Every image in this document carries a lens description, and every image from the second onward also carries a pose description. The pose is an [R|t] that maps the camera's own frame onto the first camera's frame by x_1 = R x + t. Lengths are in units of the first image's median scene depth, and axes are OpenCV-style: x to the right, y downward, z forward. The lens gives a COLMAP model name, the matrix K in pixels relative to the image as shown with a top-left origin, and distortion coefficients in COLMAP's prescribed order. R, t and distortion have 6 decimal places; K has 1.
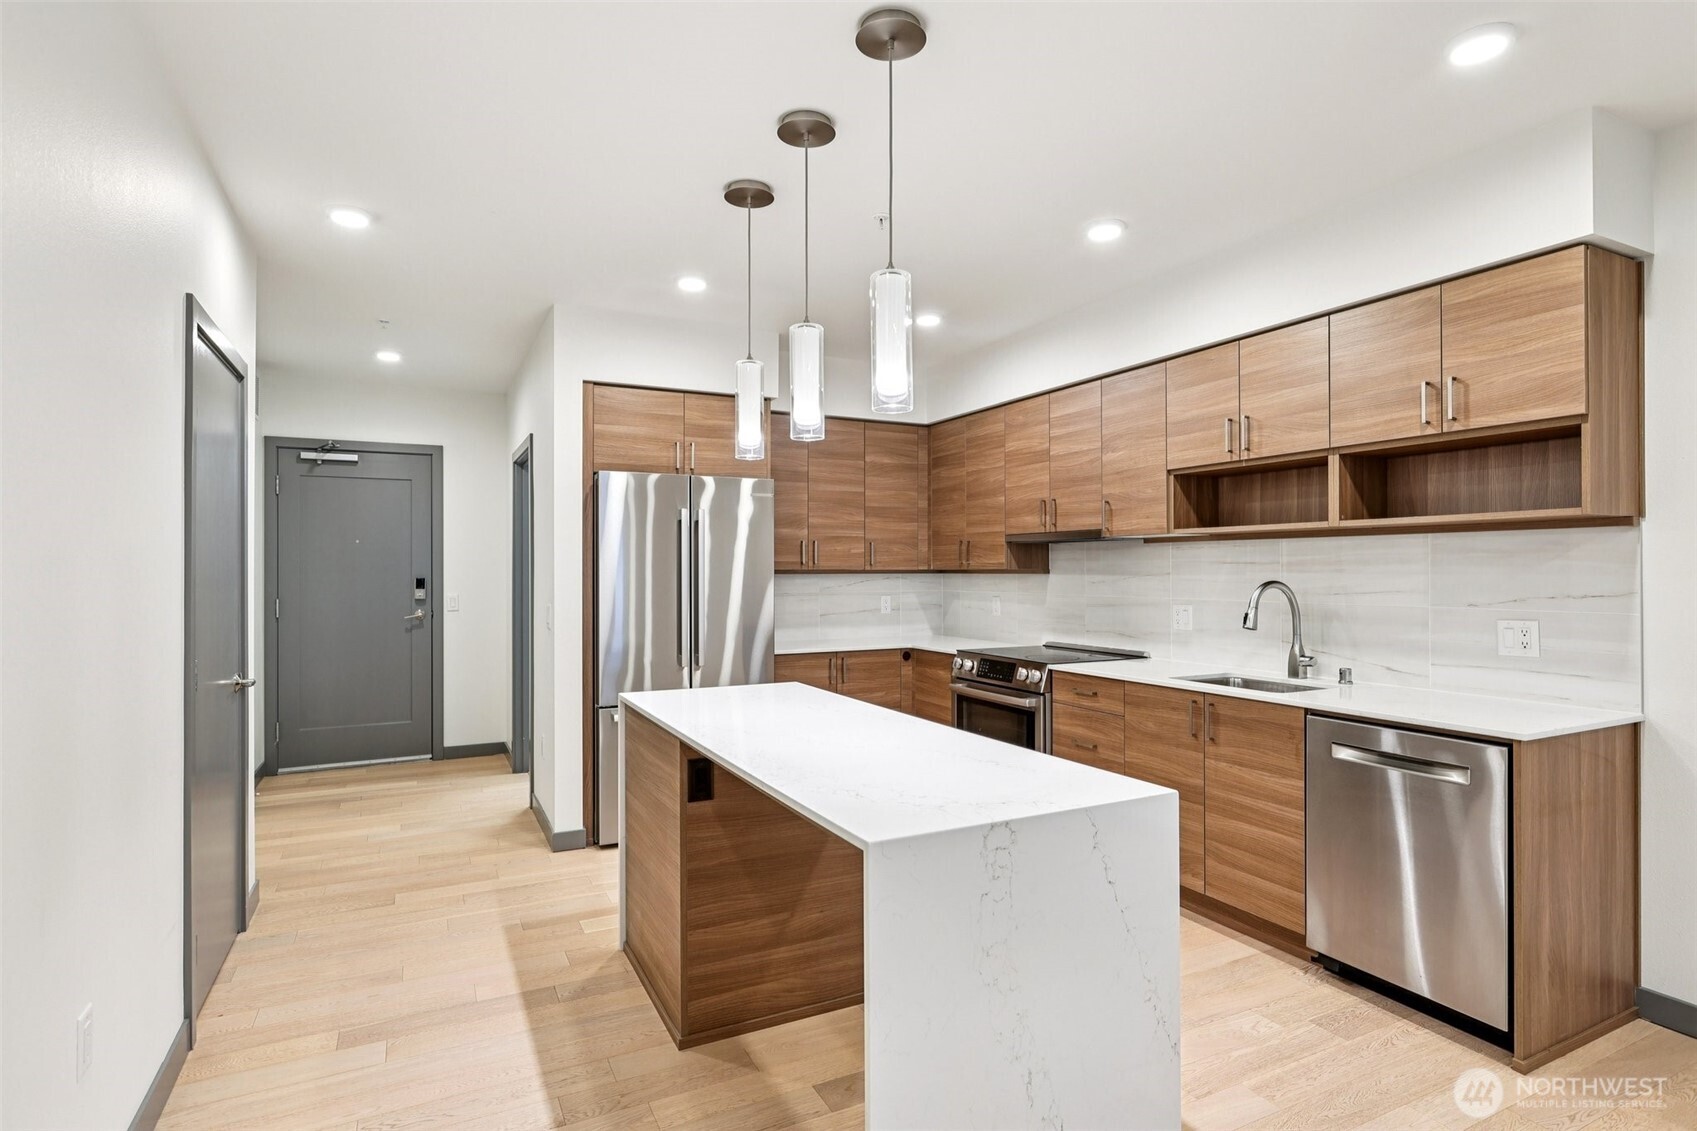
lens RADIAL K [[871.4, 0, 857.3], [0, 871.4, 564.5], [0, 0, 1]] dist [-0.006193, 0.002182]
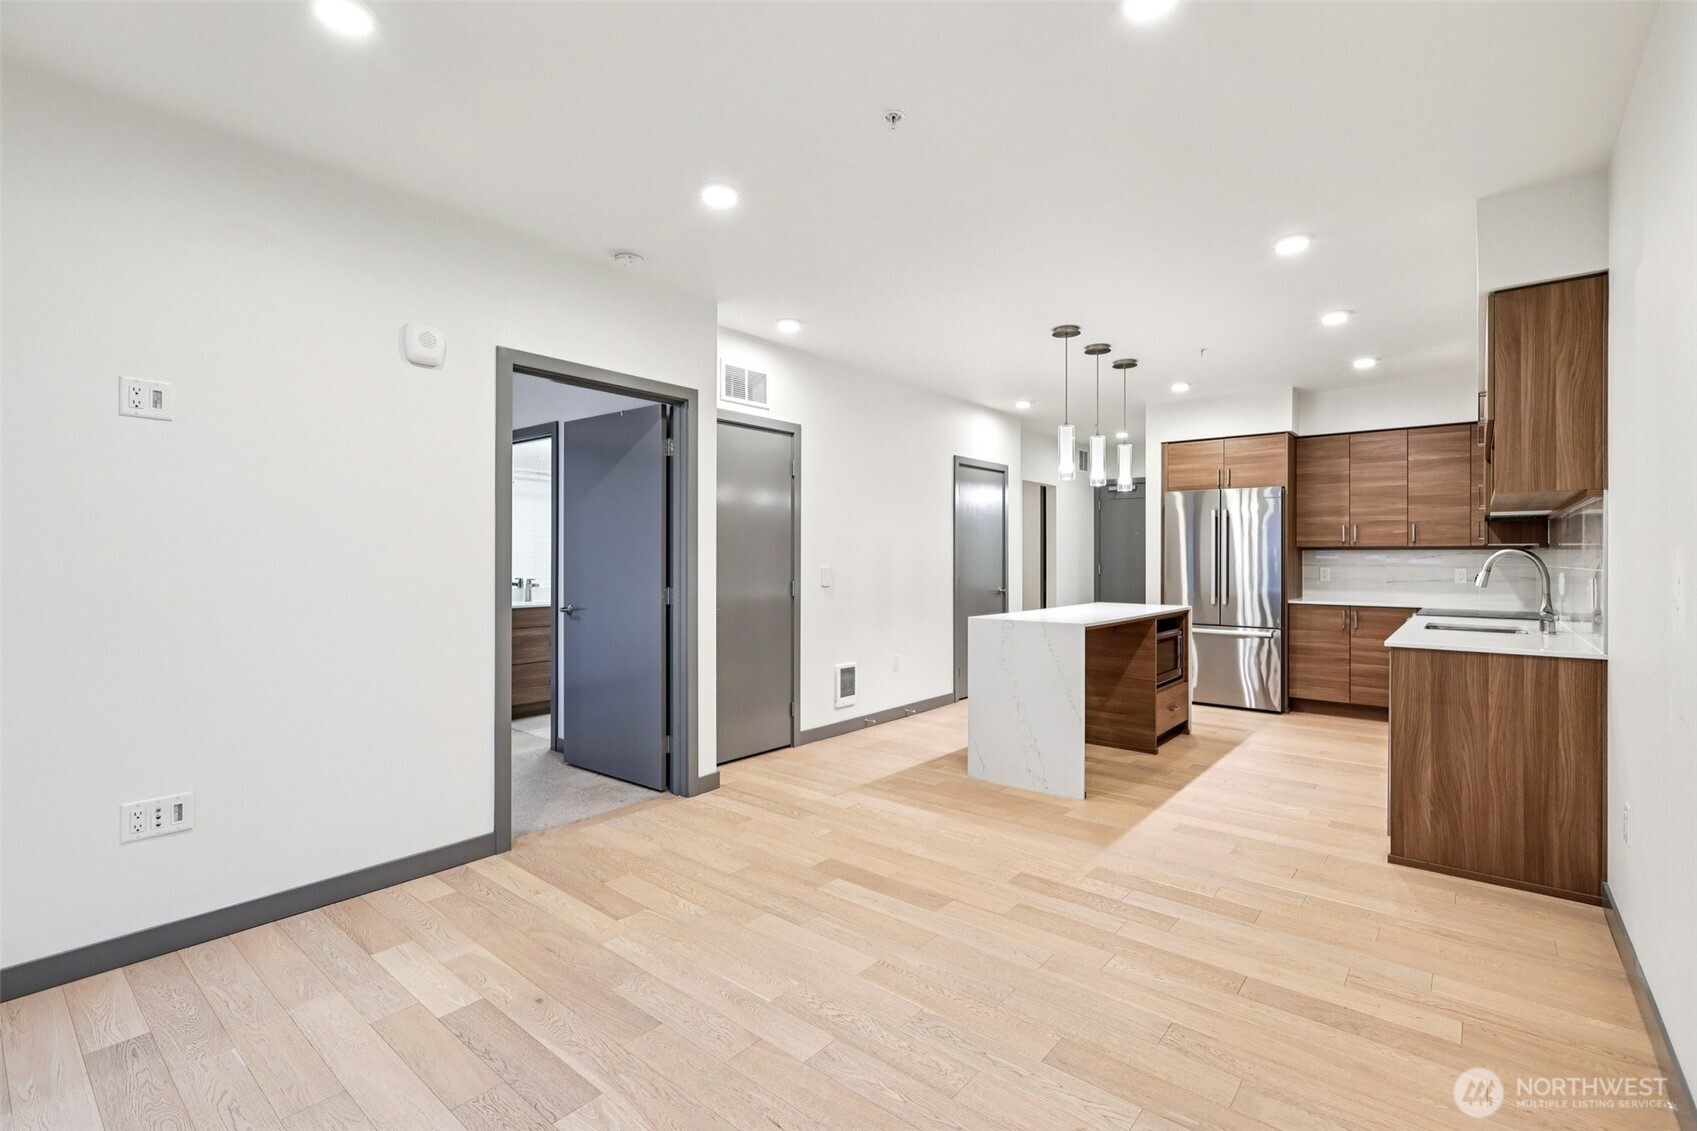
lens RADIAL K [[758.5, 0, 851.7], [0, 758.5, 555.2], [0, 0, 1]] dist [-0.008022, 0.003411]
pose [[0.396684, 0.000202, -0.917955, 0.980370], [0.002443, 0.999996, 0.001276, 0.022367], [0.917952, -0.002749, 0.396682, -0.247023]]
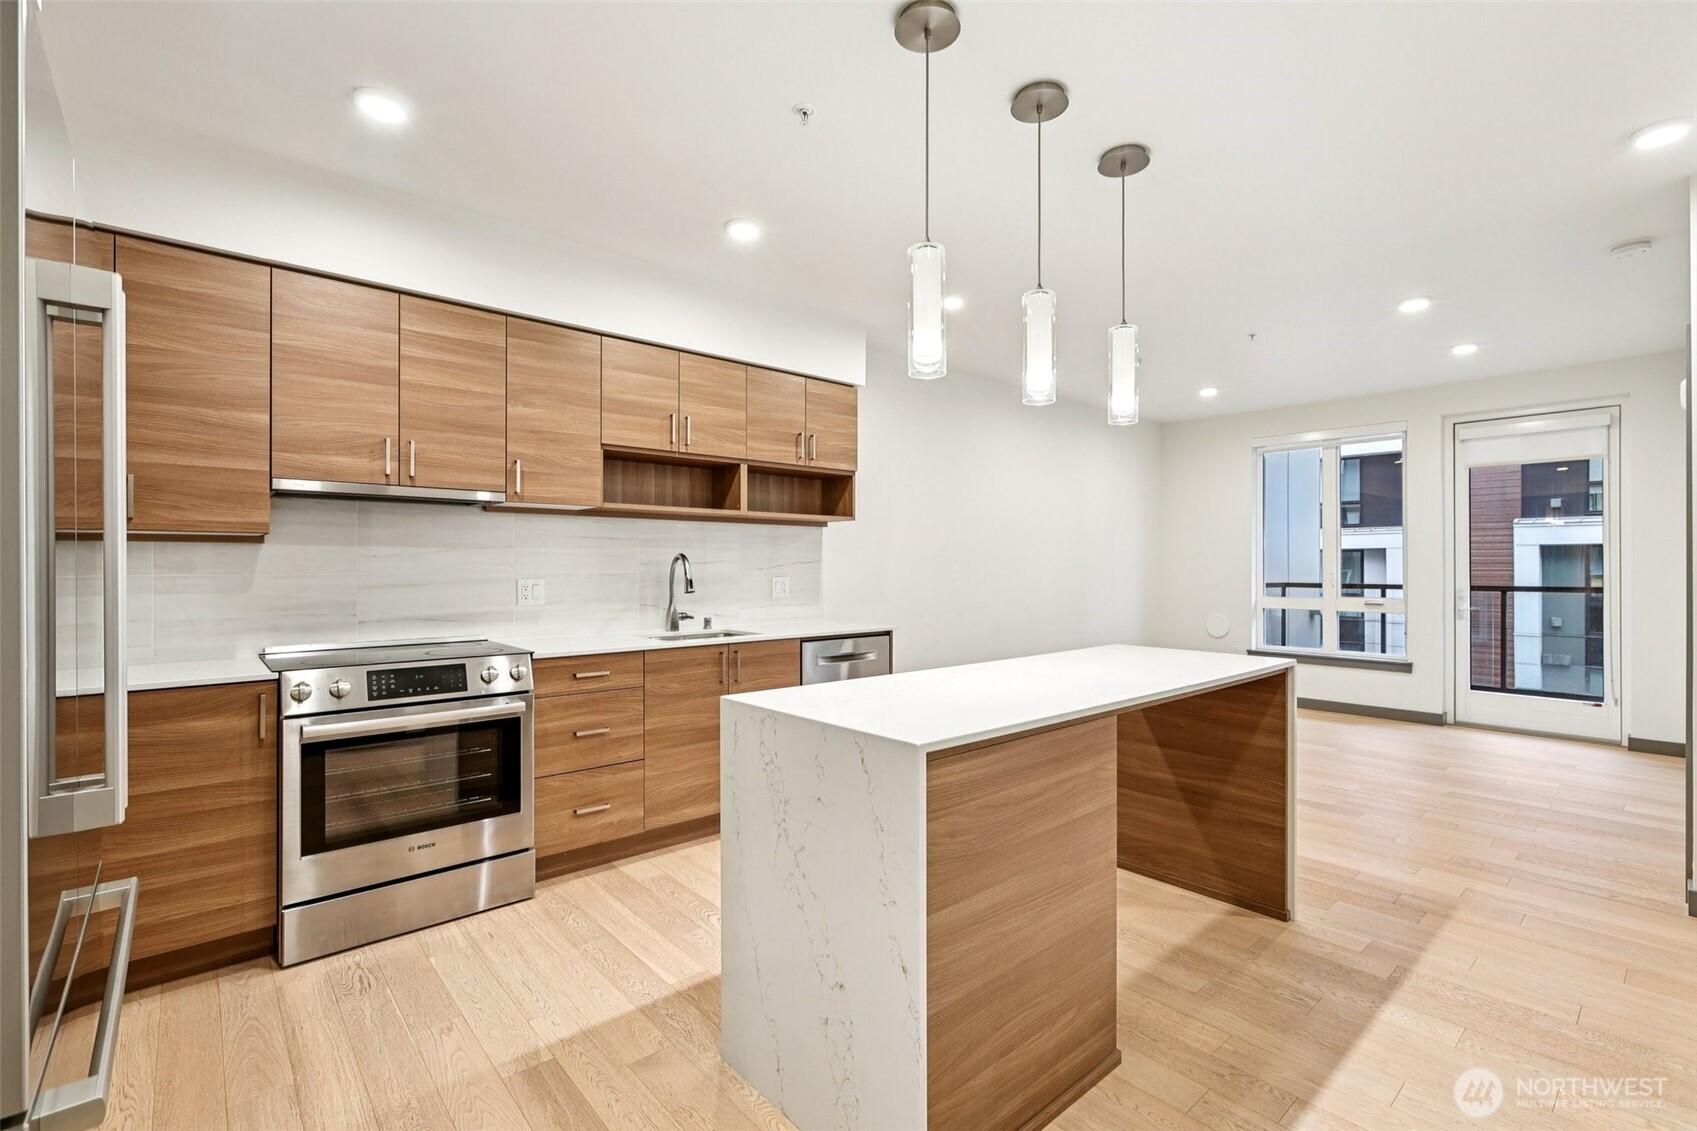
lens RADIAL K [[758.5, 0, 848.2], [0, 758.5, 565.5], [0, 0, 1]] dist [-0.008022, 0.003411]
pose [[-0.244941, 0.002516, 0.969535, -0.566738], [-0.005327, 0.999978, -0.003941, 0.035378], [-0.969523, -0.006130, -0.244922, 0.935058]]
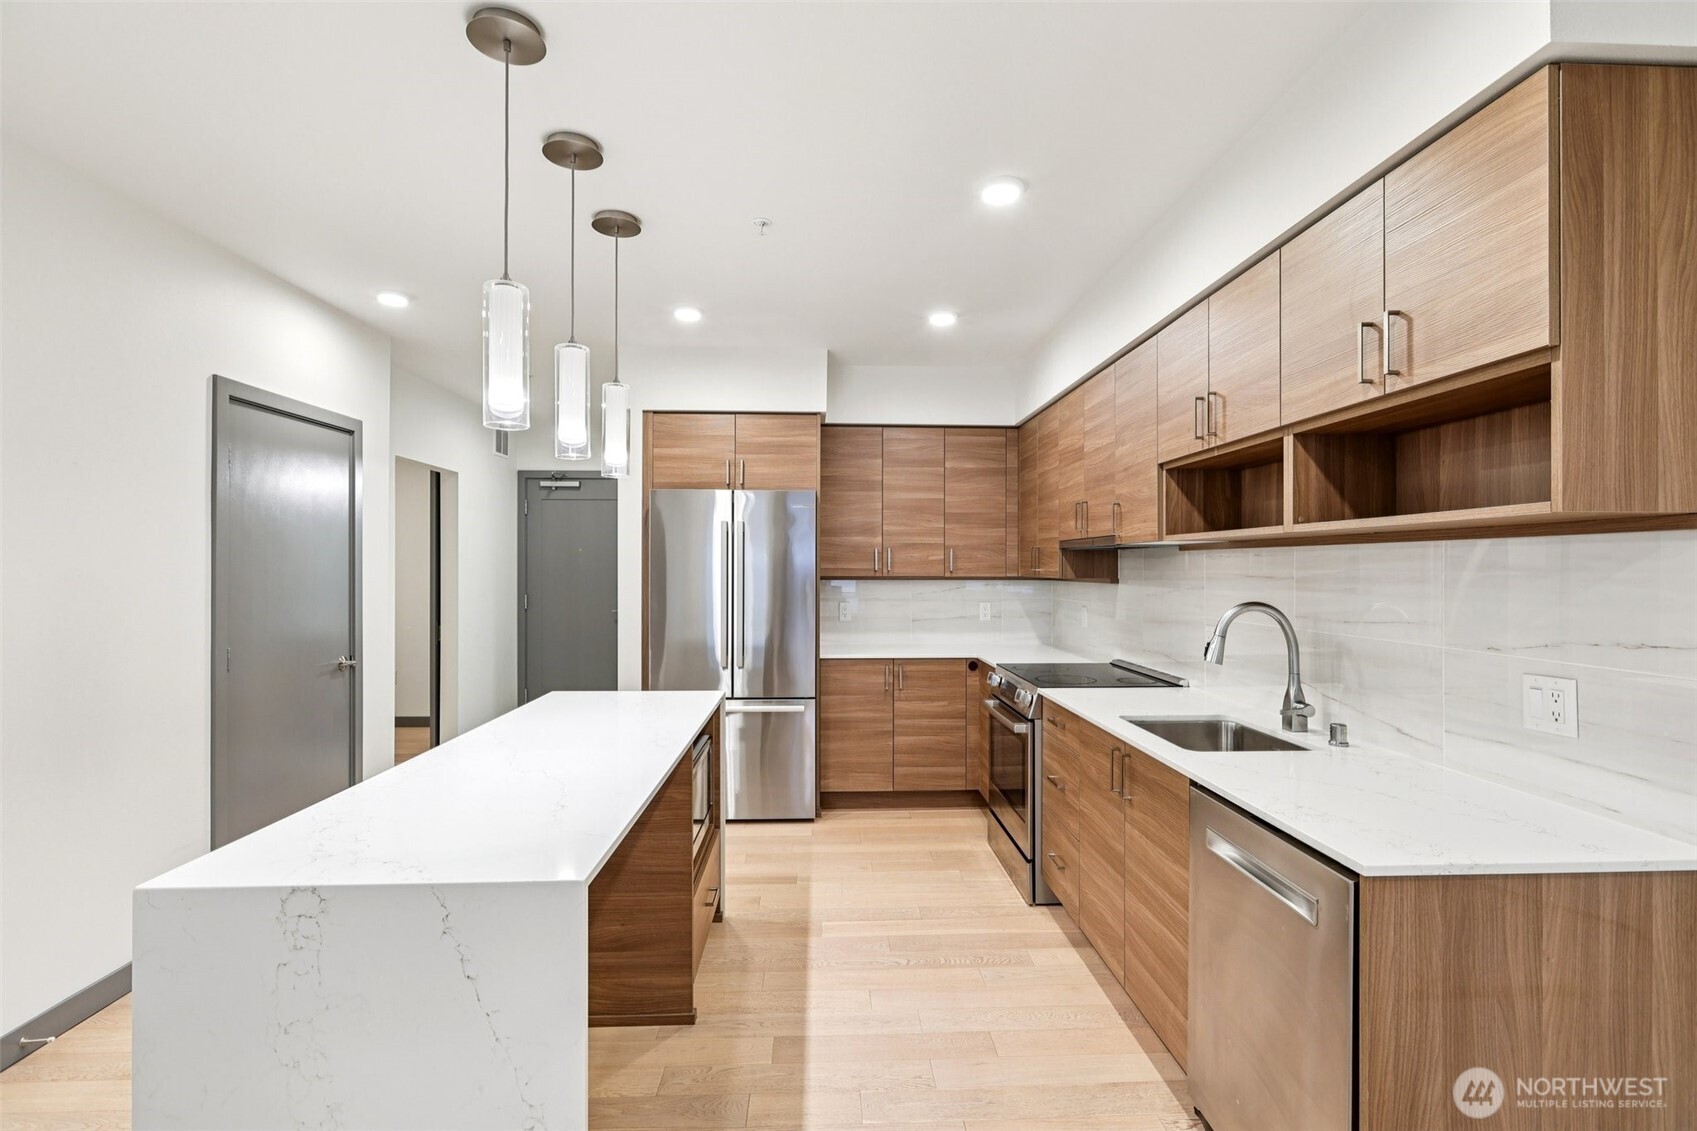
lens RADIAL K [[785.1, 0, 852.9], [0, 785.1, 564.7], [0, 0, 1]] dist [-0.007560, 0.003032]
pose [[0.911118, 0.001930, -0.412141, 0.398906], [-0.000376, 0.999993, 0.003850, -0.015328], [0.412145, -0.003353, 0.911112, 0.197936]]
